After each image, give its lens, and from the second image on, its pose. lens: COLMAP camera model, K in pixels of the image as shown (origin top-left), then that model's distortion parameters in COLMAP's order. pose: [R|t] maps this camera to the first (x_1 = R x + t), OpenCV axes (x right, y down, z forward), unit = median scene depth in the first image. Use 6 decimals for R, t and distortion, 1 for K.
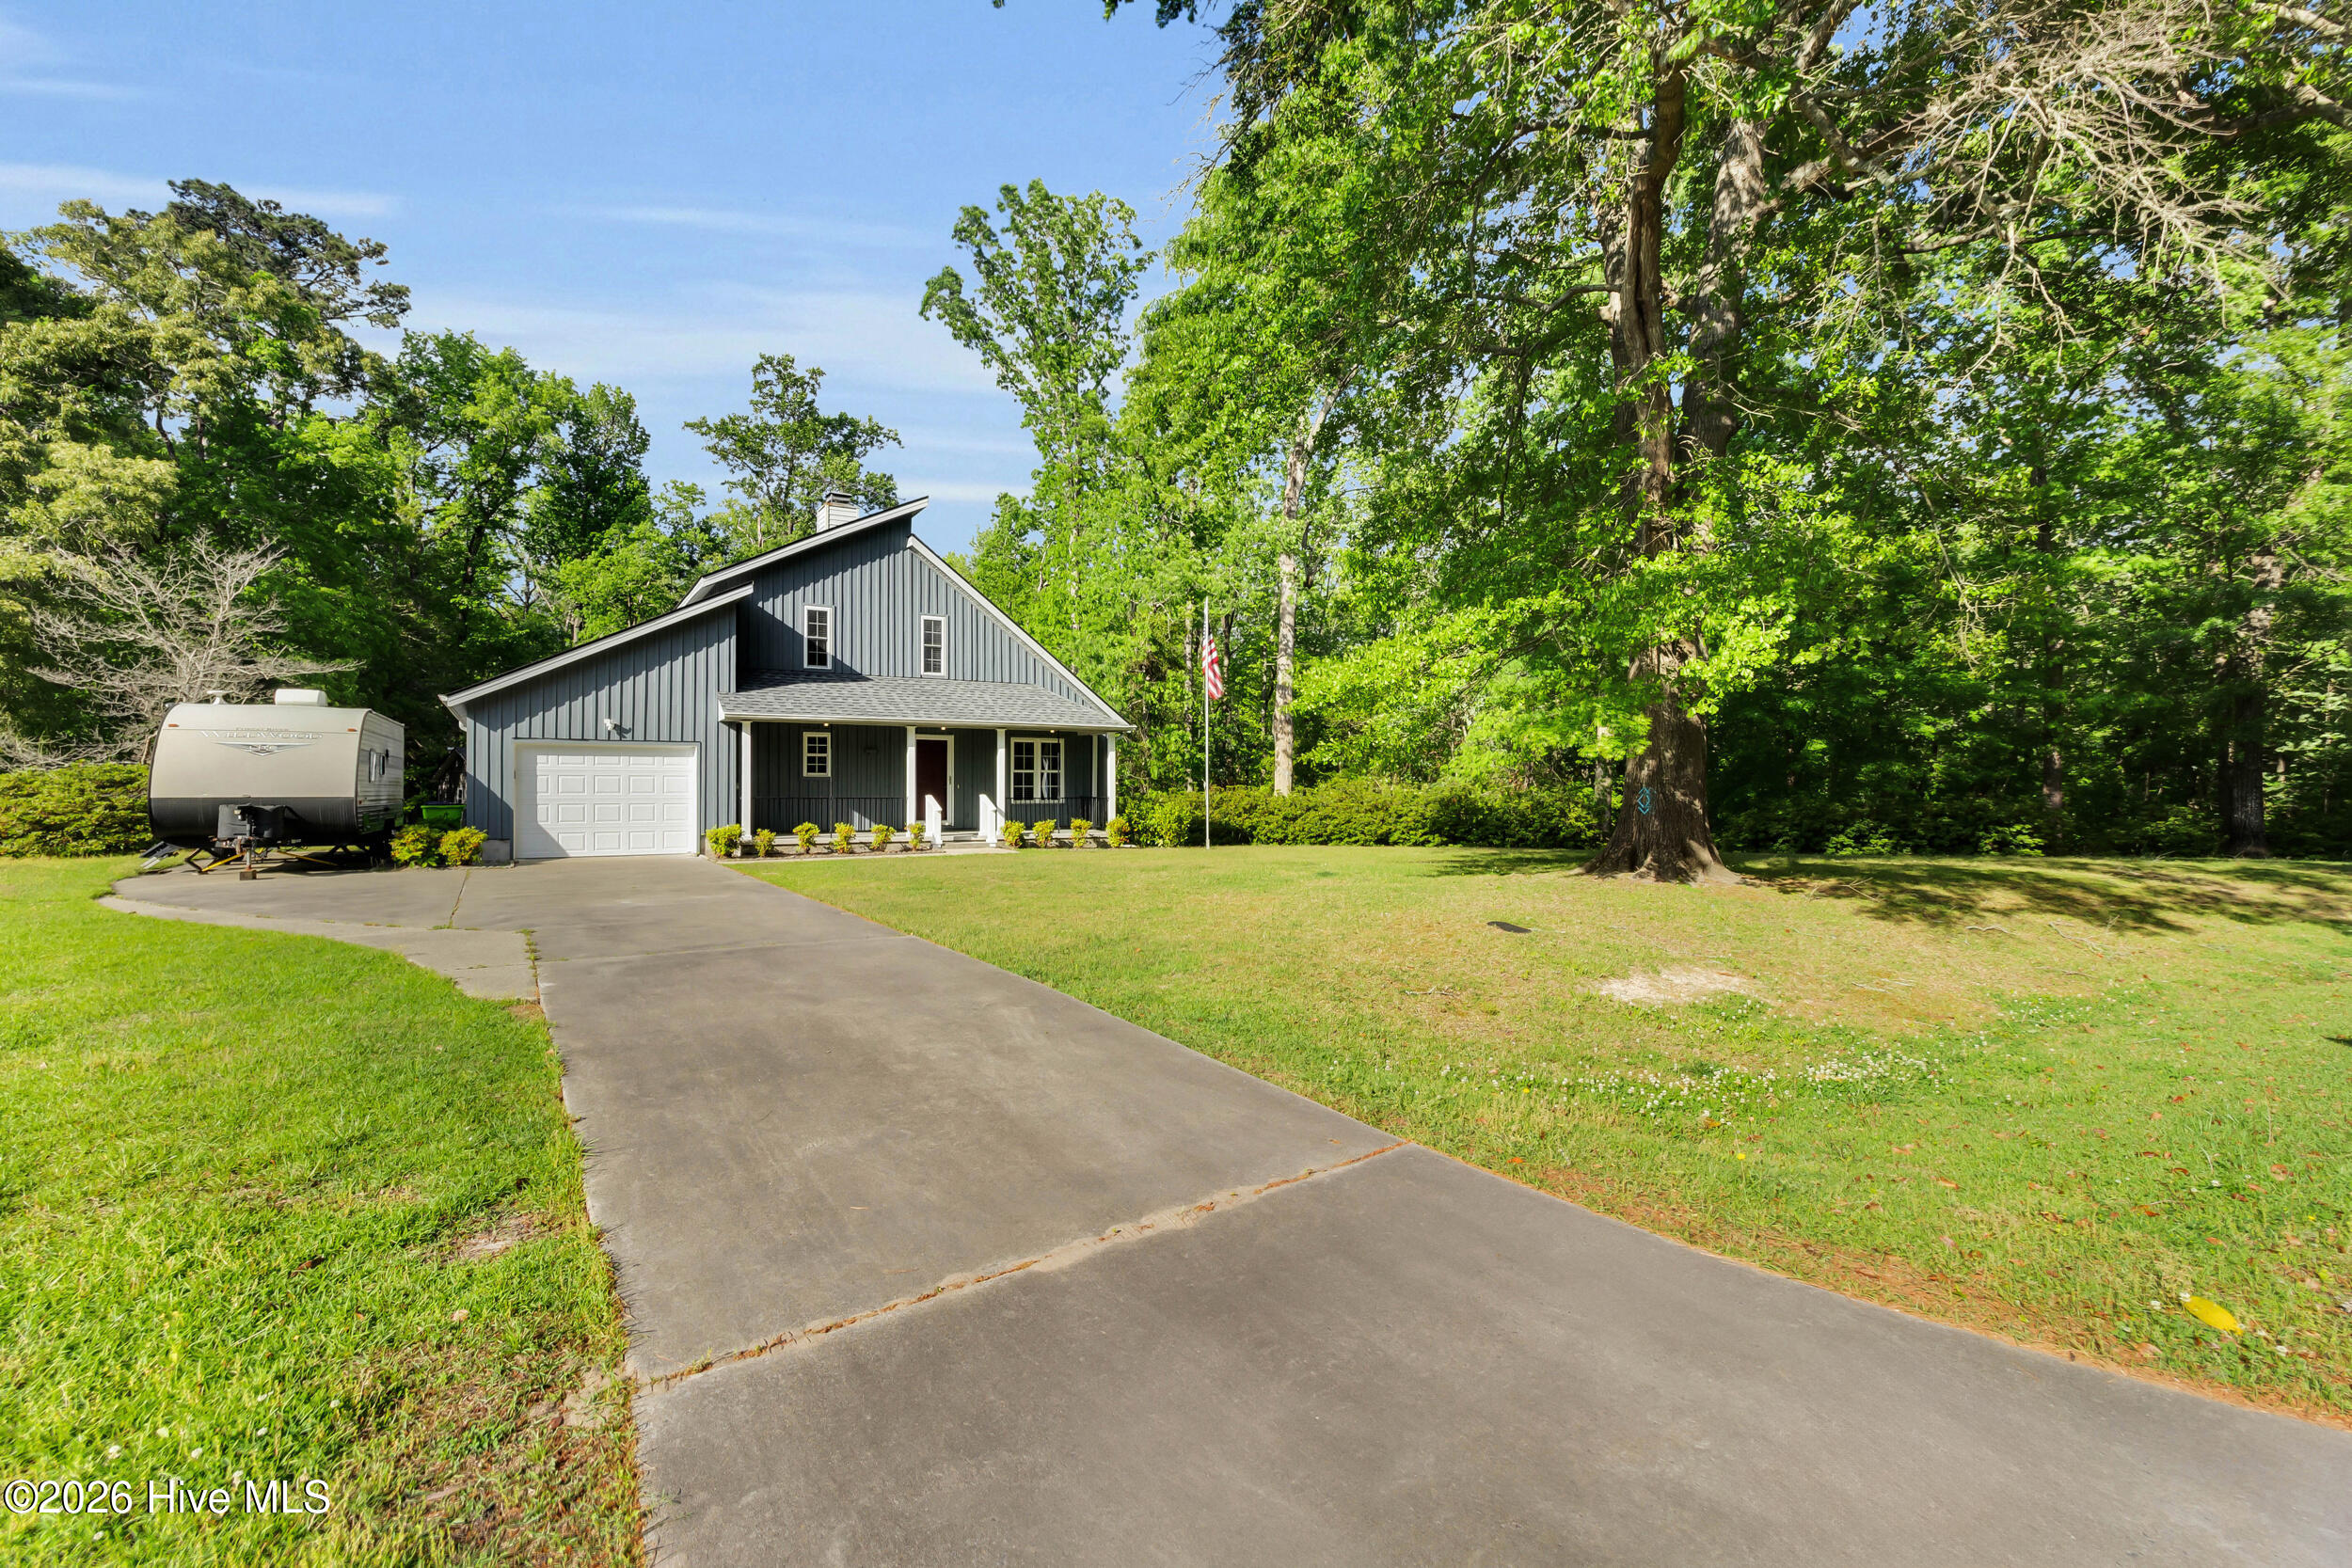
lens RADIAL K [[1091.1, 0, 1176.0], [0, 1091.1, 784.0], [0, 0, 1]] dist [0.000659, -0.000567]
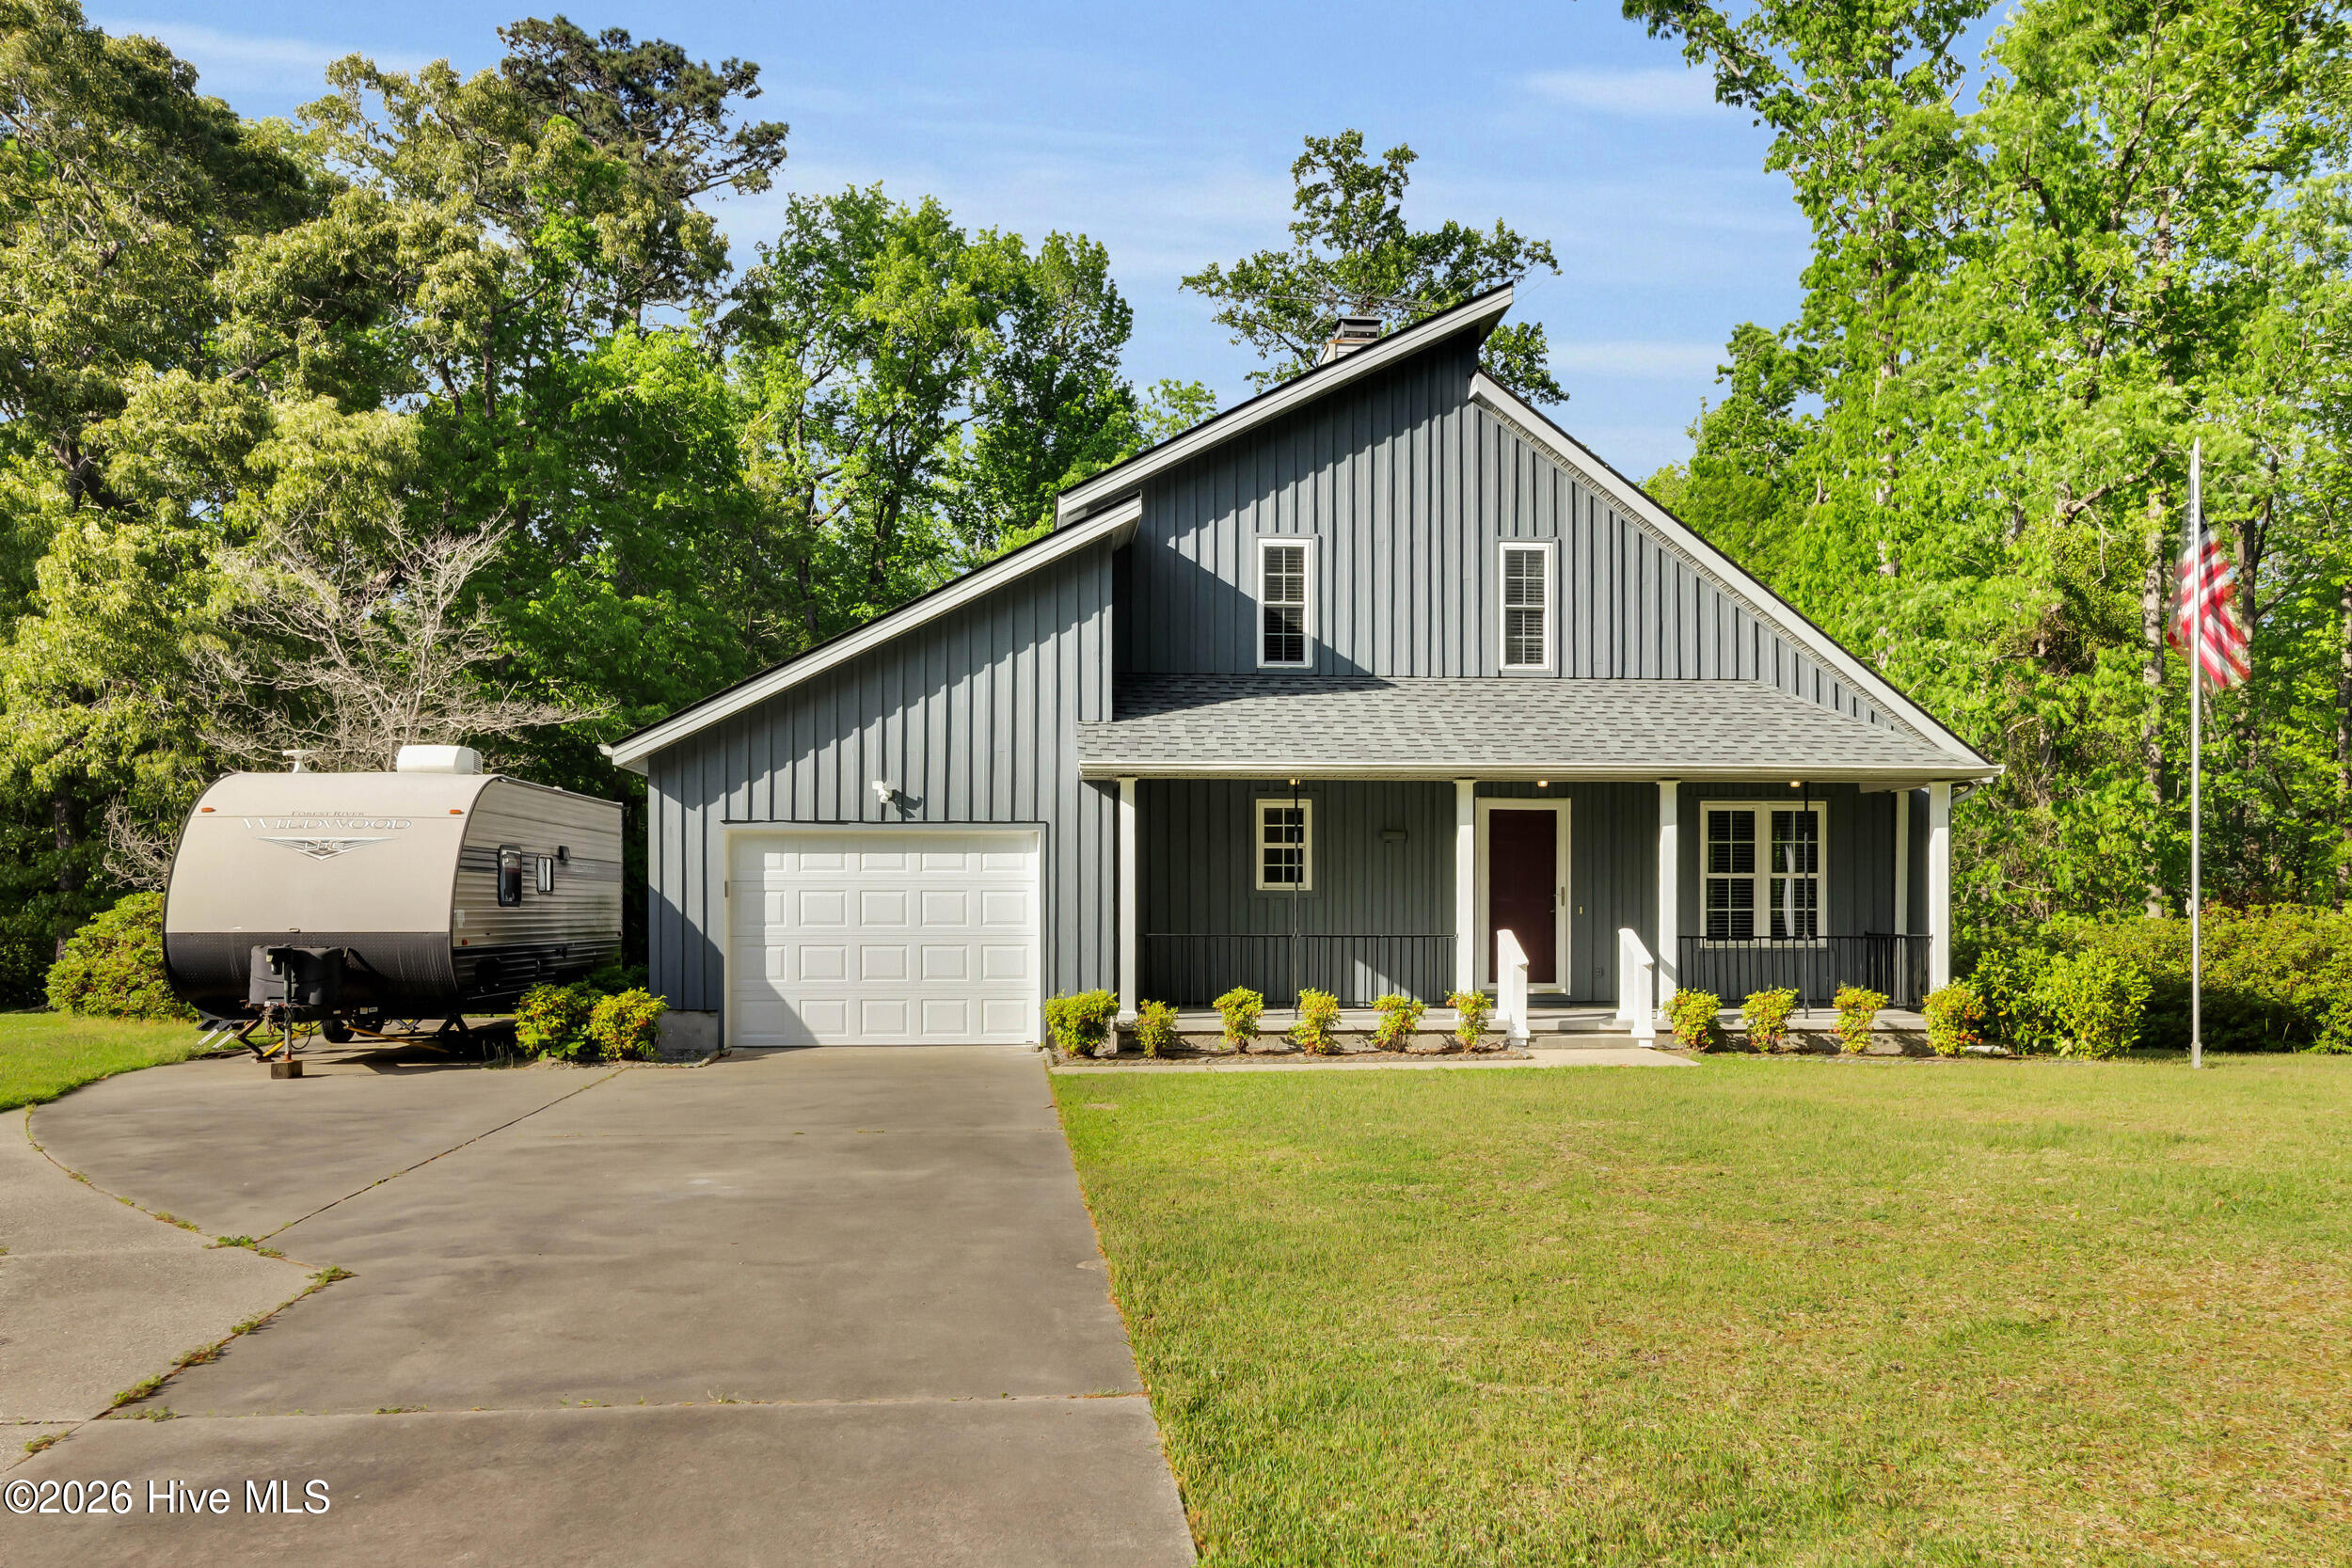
lens RADIAL K [[1939.2, 0, 1170.9], [0, 1939.2, 908.5], [0, 0, 1]] dist [0.000279, -0.002704]
pose [[0.896043, 0.000272, -0.443968, 0.007751], [0.002287, 0.999984, 0.005229, -0.002990], [0.443962, -0.005701, 0.896027, 0.184632]]
